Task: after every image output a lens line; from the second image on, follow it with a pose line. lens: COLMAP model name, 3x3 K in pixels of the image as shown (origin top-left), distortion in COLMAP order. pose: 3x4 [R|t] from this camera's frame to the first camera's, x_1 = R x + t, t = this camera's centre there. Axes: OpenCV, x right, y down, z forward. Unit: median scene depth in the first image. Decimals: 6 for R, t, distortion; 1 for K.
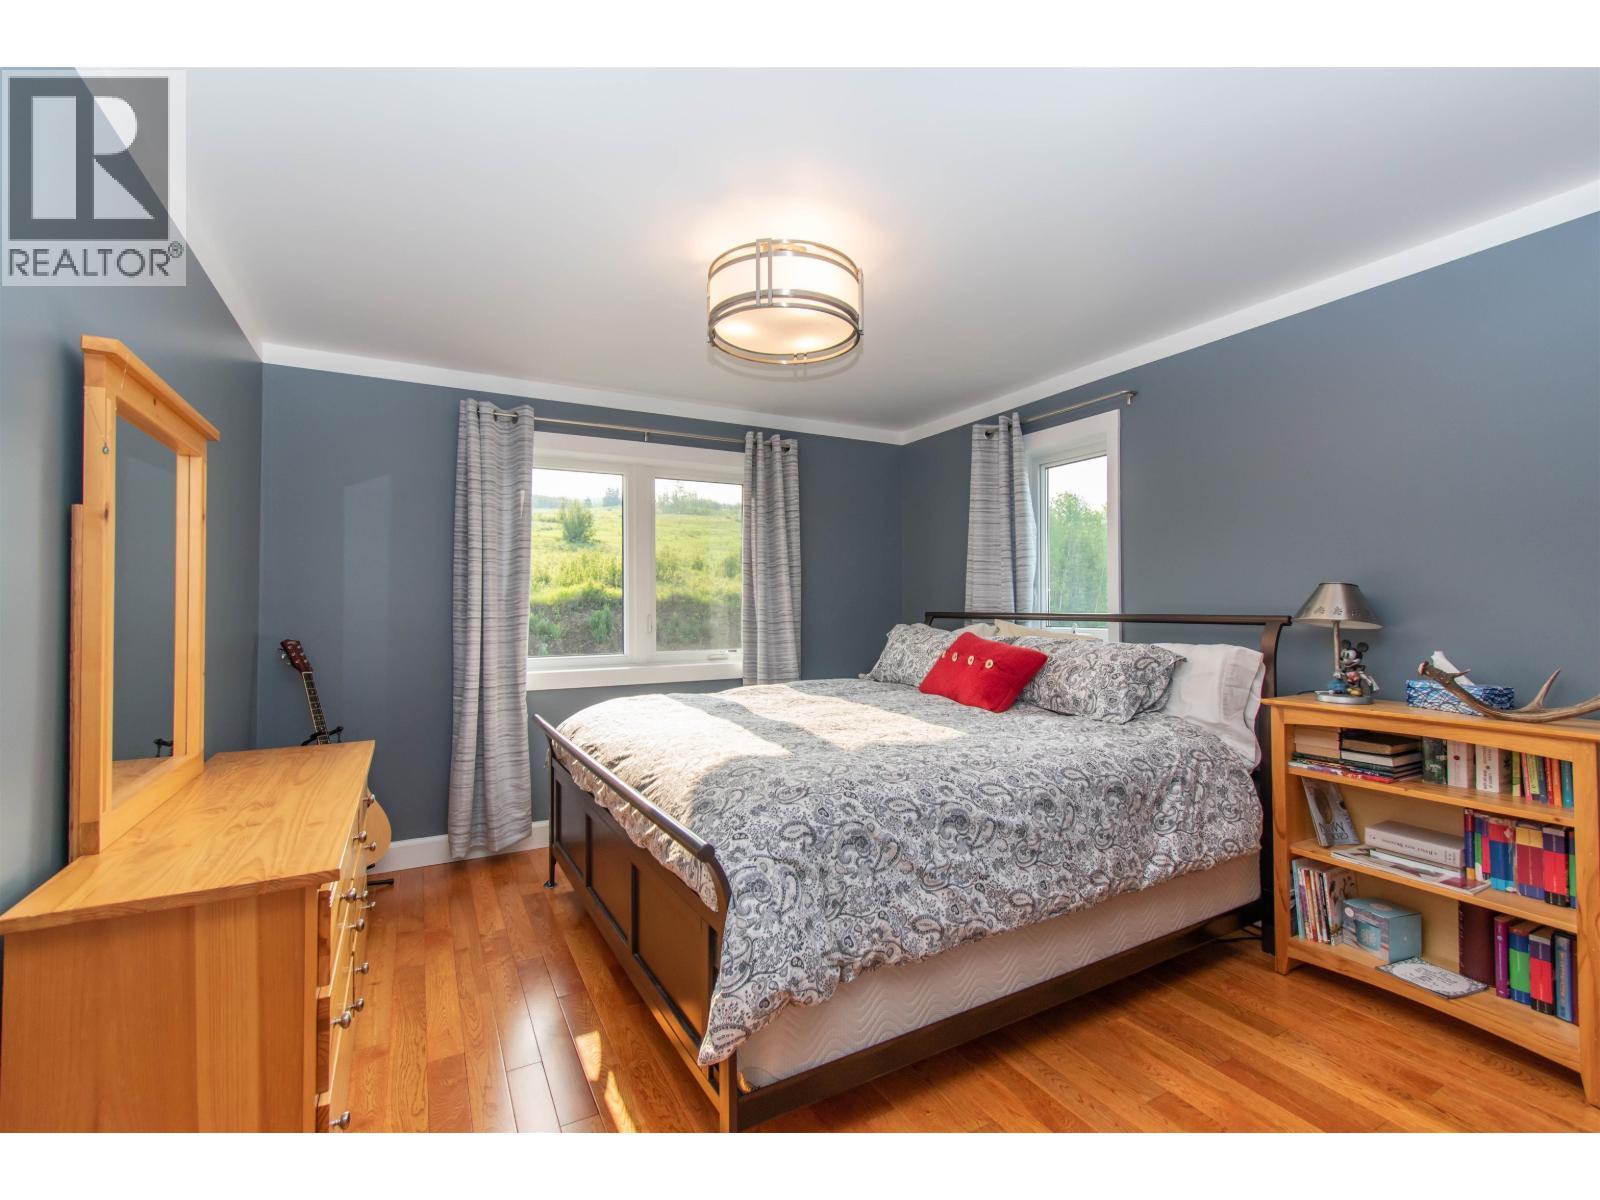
lens RADIAL K [[714.2, 0, 800.0], [0, 714.2, 600.0], [0, 0, 1]] dist [0.000211, 0.000093]
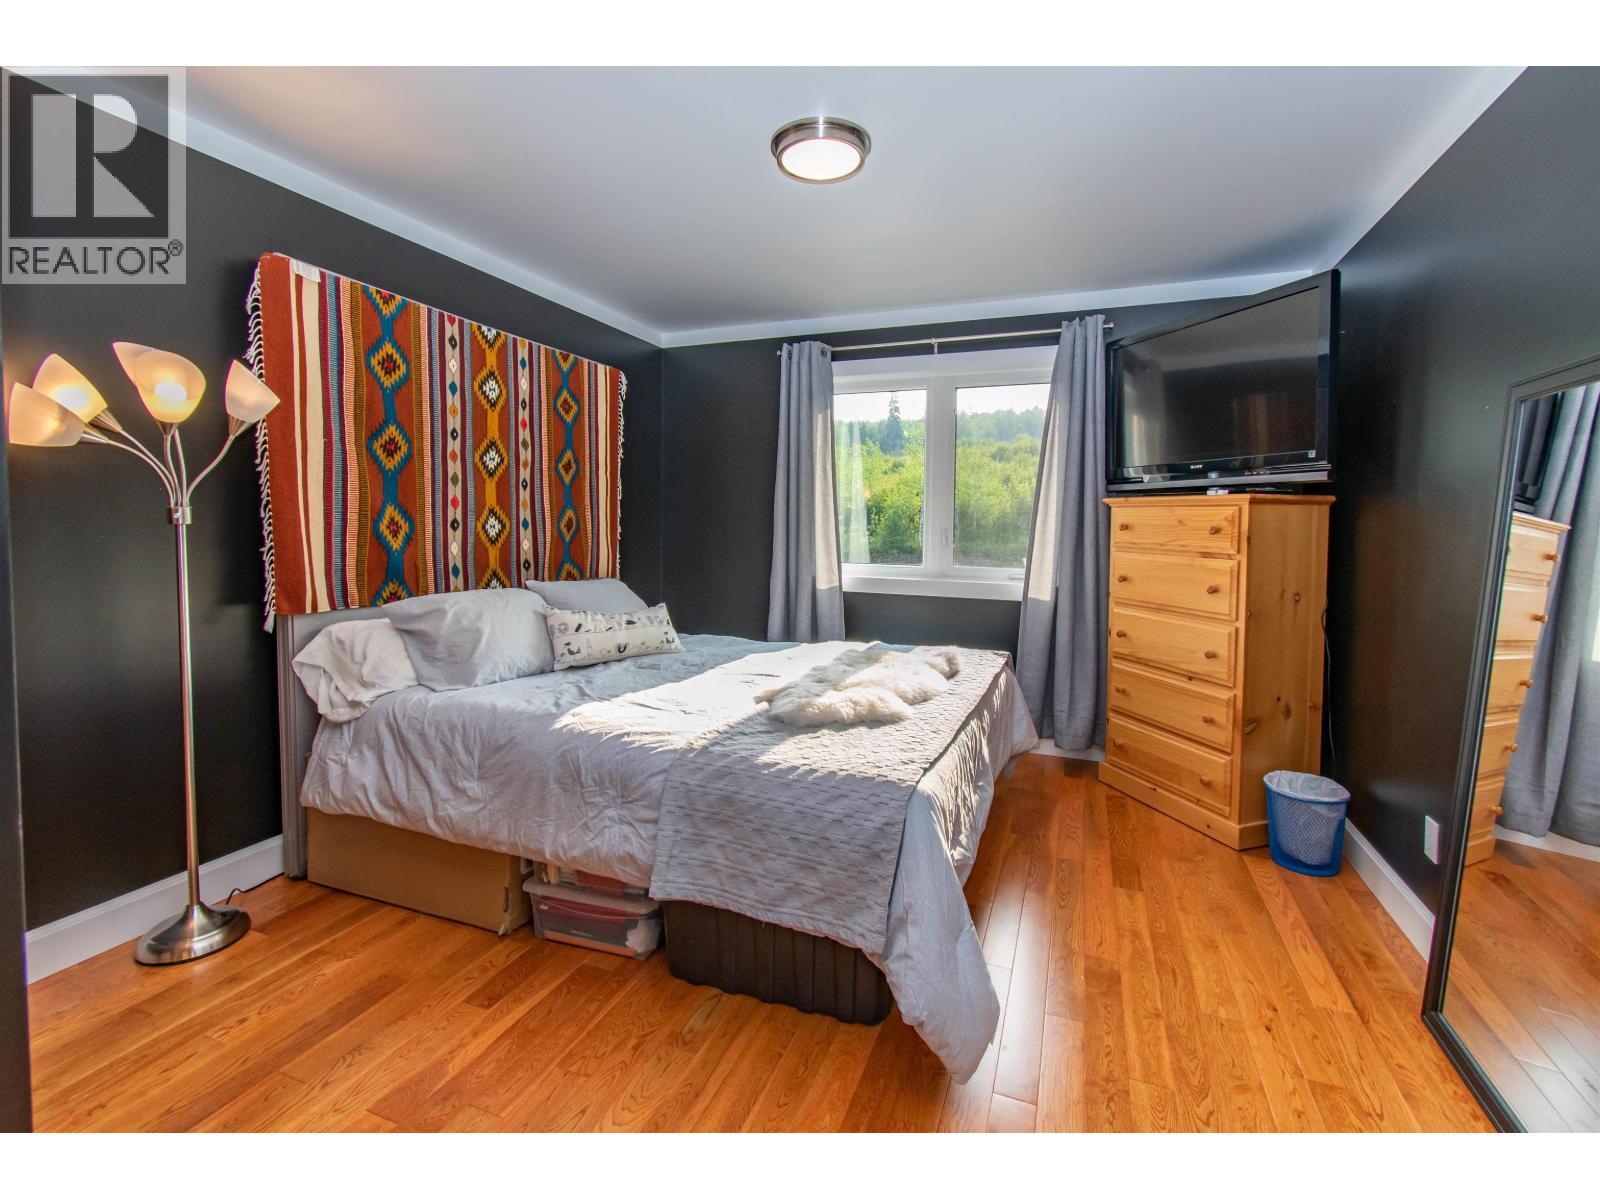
lens RADIAL K [[714.2, 0, 800.0], [0, 714.2, 600.0], [0, 0, 1]] dist [0.000211, 0.000093]
pose [[0.640665, 0.093833, -0.762066, 0.468634], [-0.012900, 0.993680, 0.111507, 0.012021], [0.767712, -0.061608, 0.637826, 0.204712]]
